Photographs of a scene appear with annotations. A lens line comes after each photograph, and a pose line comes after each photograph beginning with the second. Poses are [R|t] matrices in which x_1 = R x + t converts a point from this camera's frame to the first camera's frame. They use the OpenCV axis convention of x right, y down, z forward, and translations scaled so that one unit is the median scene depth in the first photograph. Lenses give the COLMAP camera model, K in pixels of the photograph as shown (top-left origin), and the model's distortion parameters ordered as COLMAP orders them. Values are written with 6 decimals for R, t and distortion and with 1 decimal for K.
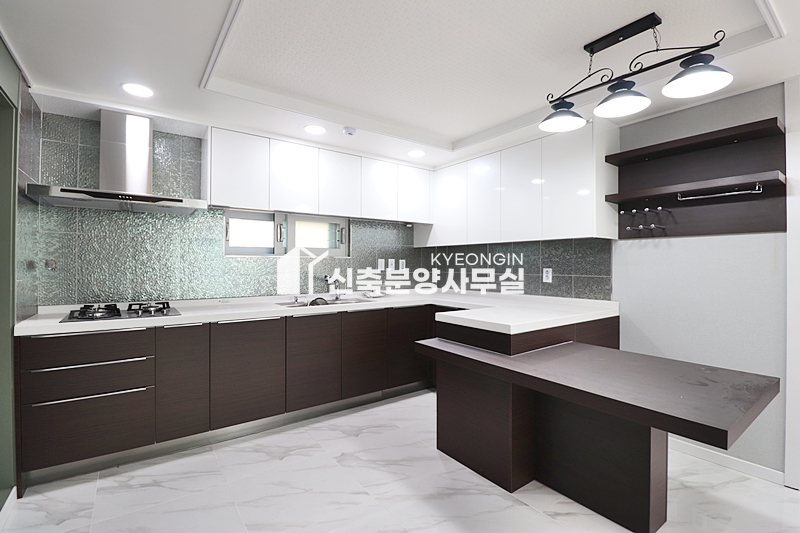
lens RADIAL K [[372.2, 0, 407.1], [0, 372.2, 263.2], [0, 0, 1]] dist [0.000181, -0.015817]
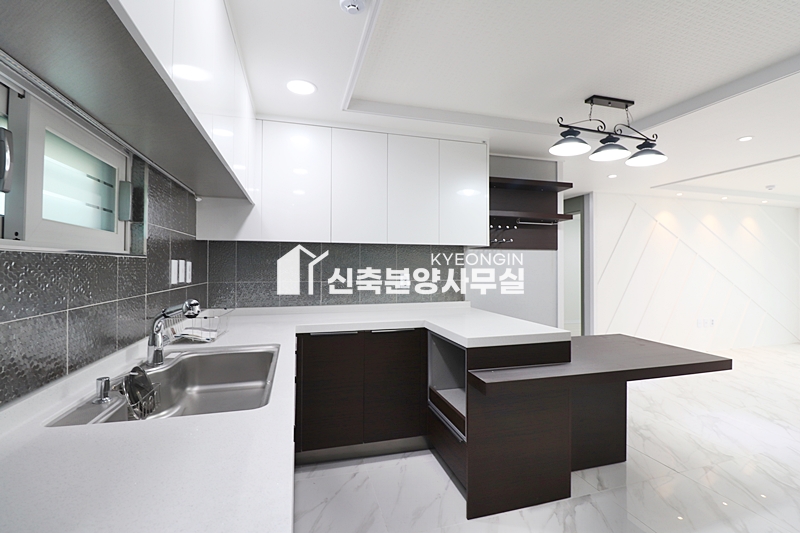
lens RADIAL K [[372.2, 0, 407.1], [0, 372.2, 263.2], [0, 0, 1]] dist [0.000181, -0.015817]
pose [[0.334476, 0.014981, 0.942285, -0.818684], [-0.003308, 0.999886, -0.014723, 0.000985], [-0.942398, 0.001807, 0.334488, 1.075664]]
